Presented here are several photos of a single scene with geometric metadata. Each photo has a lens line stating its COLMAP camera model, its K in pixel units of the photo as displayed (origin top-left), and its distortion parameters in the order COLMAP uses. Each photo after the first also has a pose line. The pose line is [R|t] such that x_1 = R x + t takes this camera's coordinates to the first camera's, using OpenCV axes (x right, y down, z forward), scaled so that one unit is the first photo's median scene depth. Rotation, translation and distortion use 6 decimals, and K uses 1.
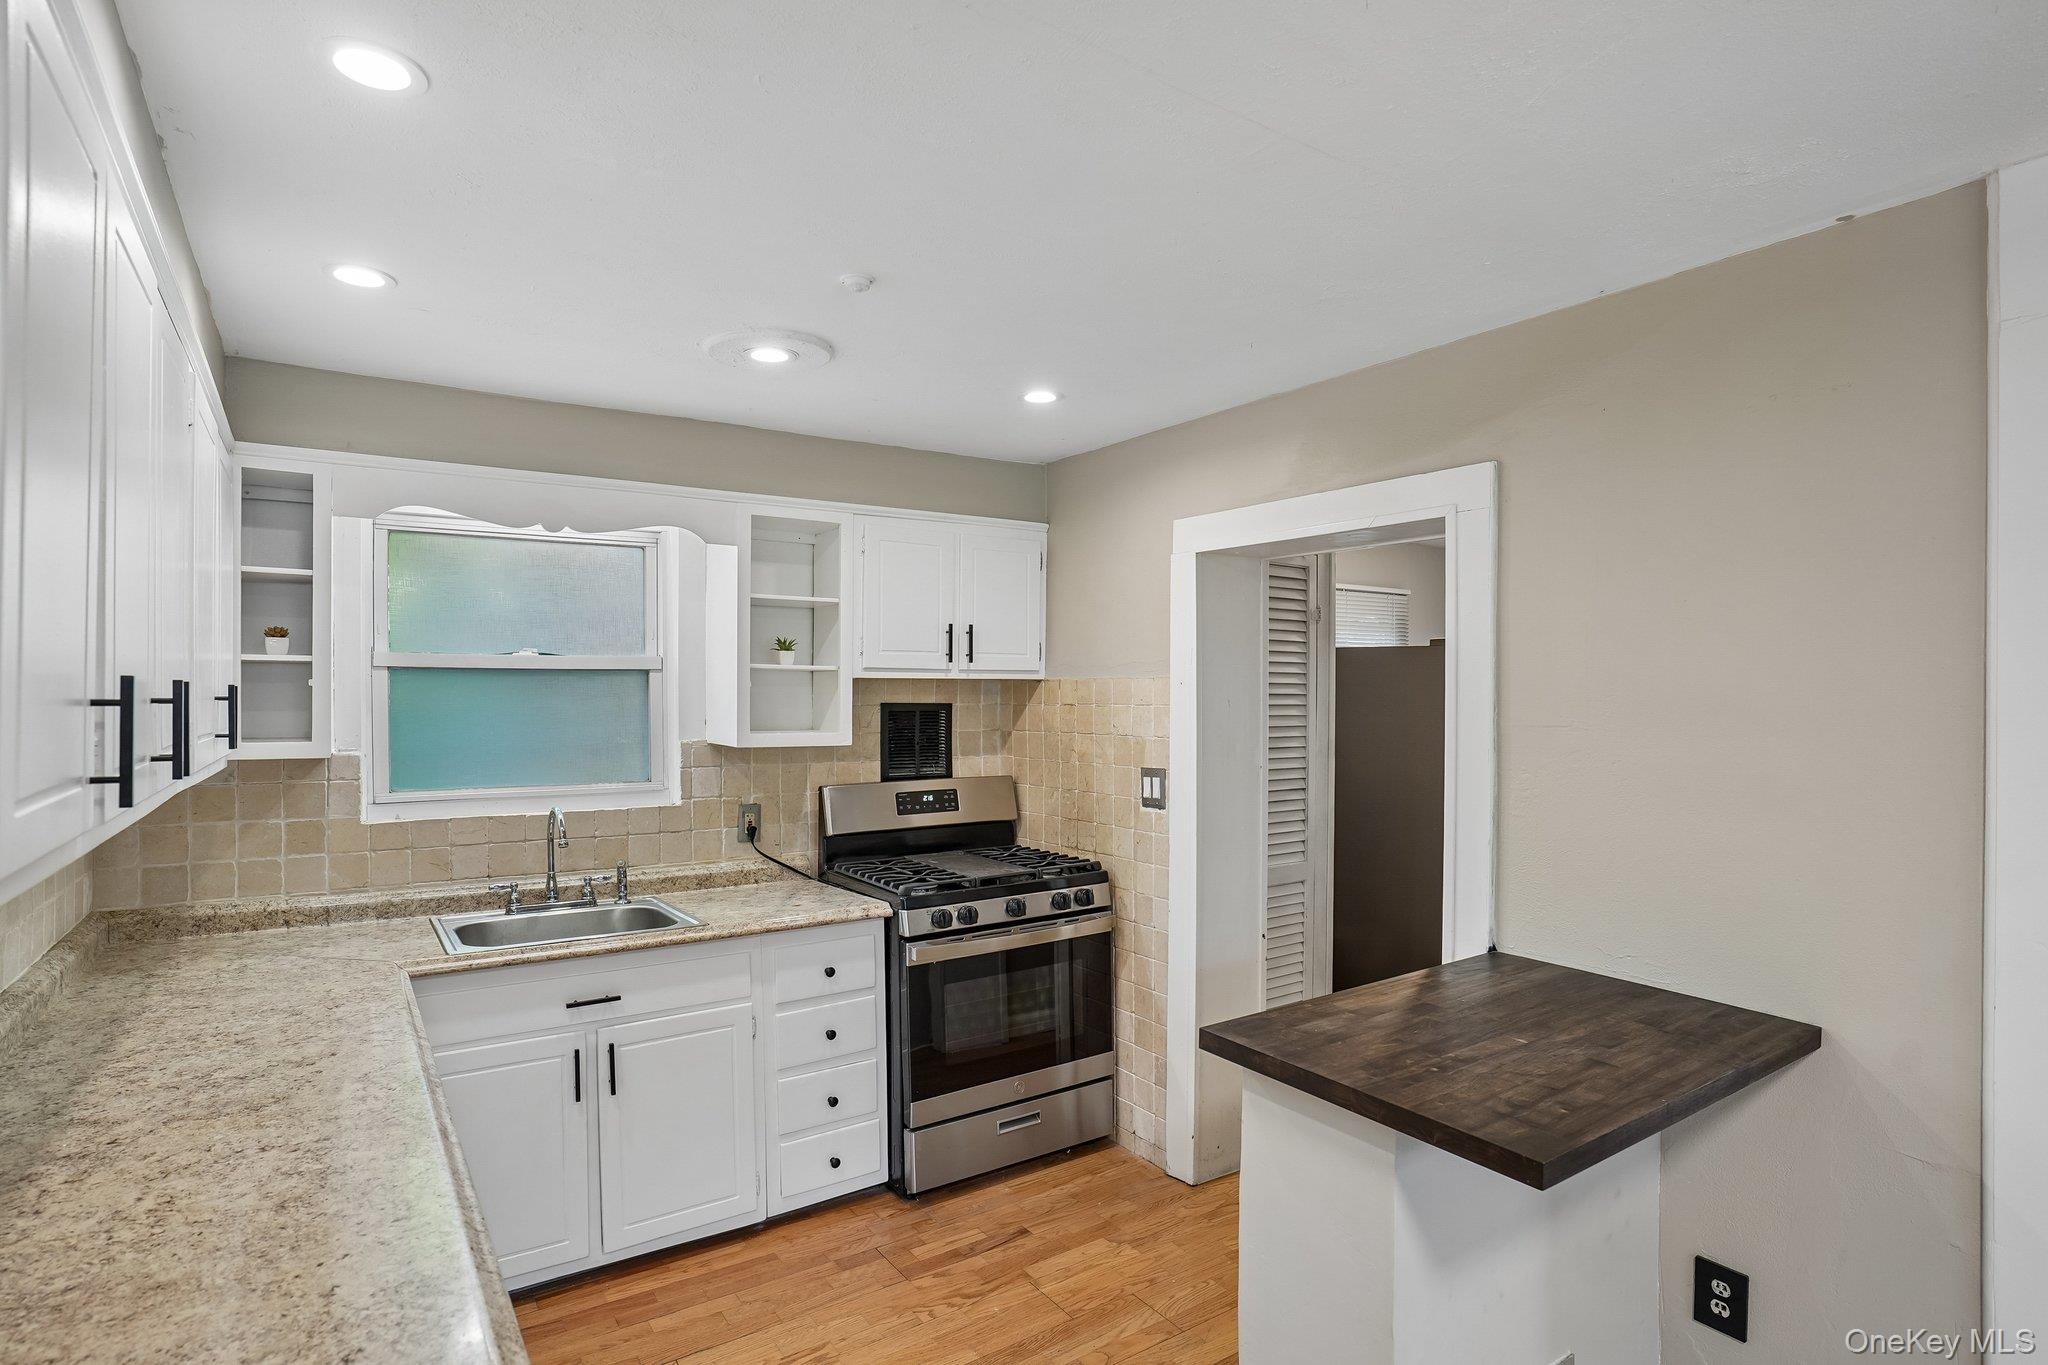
lens RADIAL K [[1046.2, 0, 1009.6], [0, 1046.2, 697.9], [0, 0, 1]] dist [-0.037726, 0.004250]
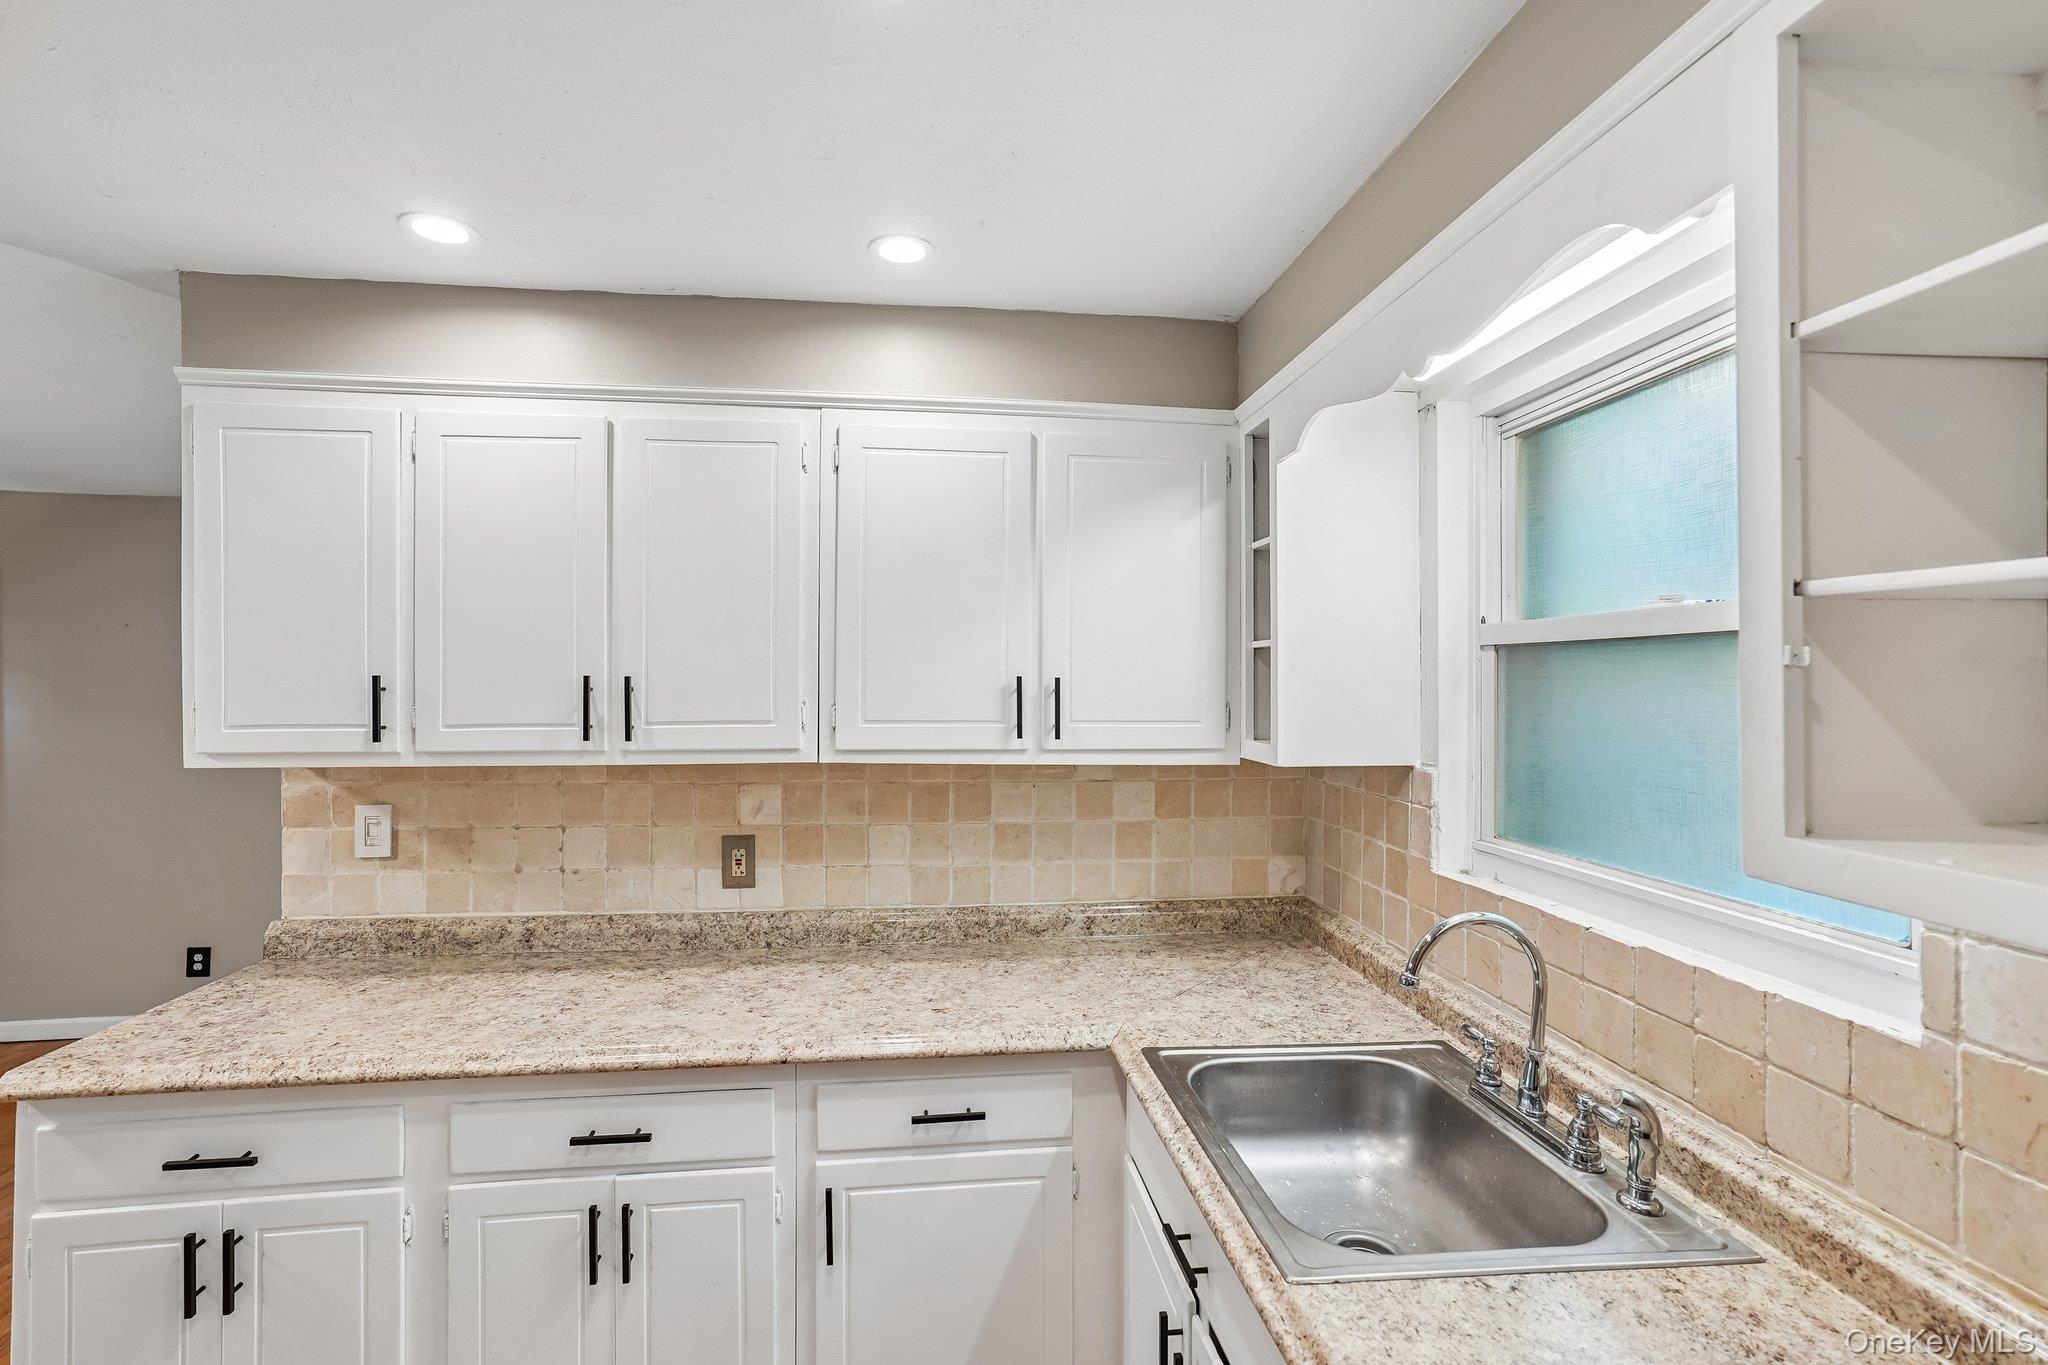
lens RADIAL K [[948.0, 0, 1041.1], [0, 948.0, 673.3], [0, 0, 1]] dist [-0.024230, 0.015004]
pose [[-0.446539, -0.007297, -0.894734, 0.058792], [-0.004530, 0.999972, -0.005894, -0.006625], [0.894752, 0.001421, -0.446560, 0.910259]]
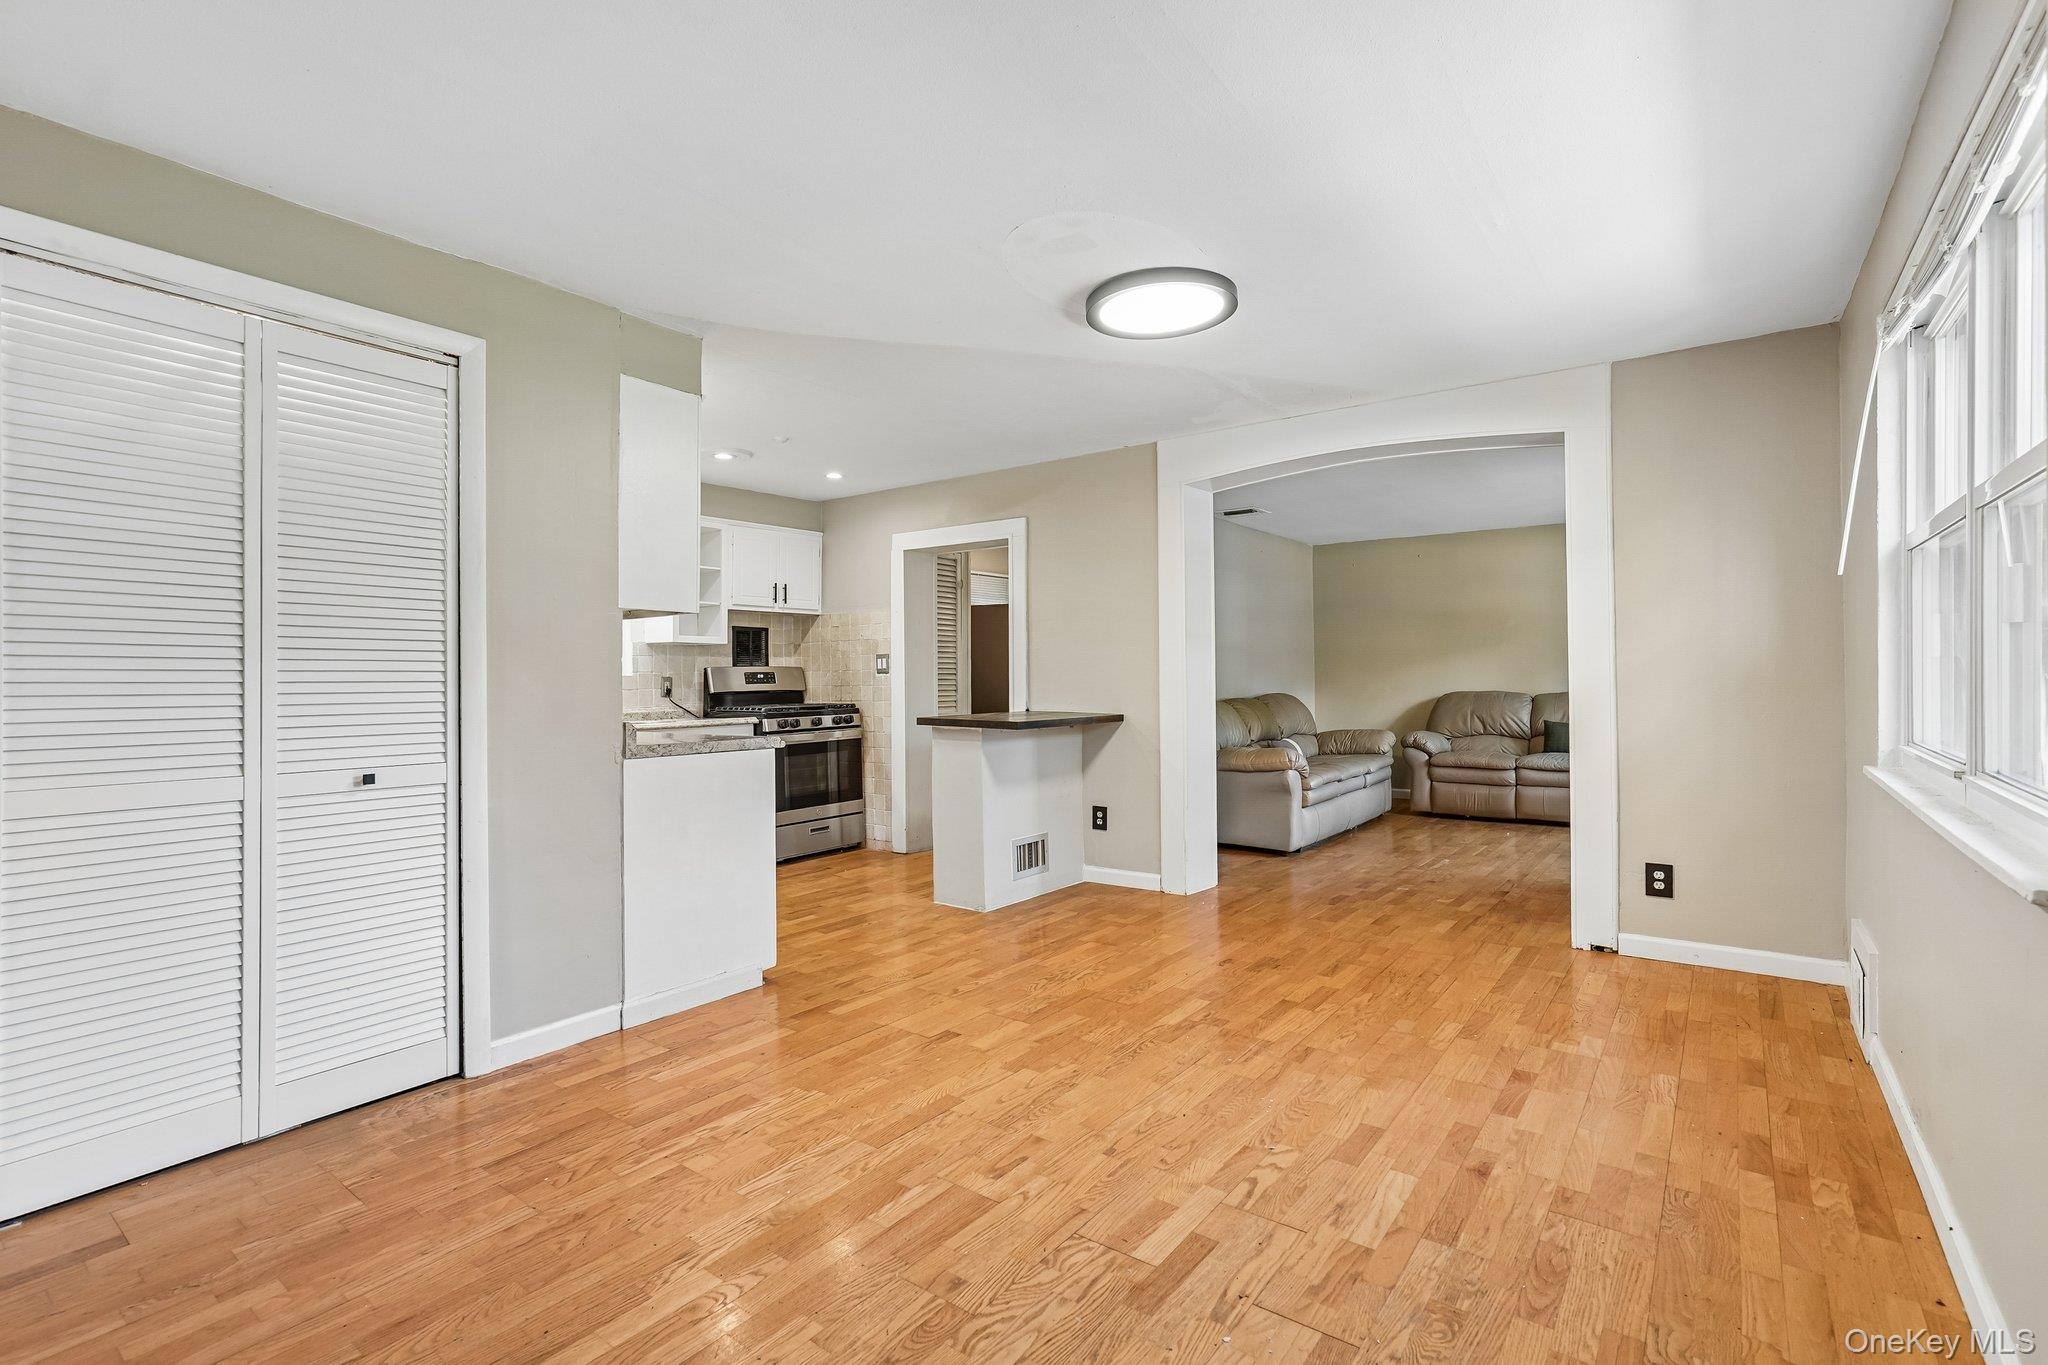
lens RADIAL K [[948.0, 0, 1015.2], [0, 948.0, 652.7], [0, 0, 1]] dist [-0.024230, 0.015004]
pose [[0.945093, -0.001572, 0.326799, -0.224330], [0.012323, 0.999449, -0.030832, 0.125043], [-0.326570, 0.033167, 0.944591, -0.839661]]
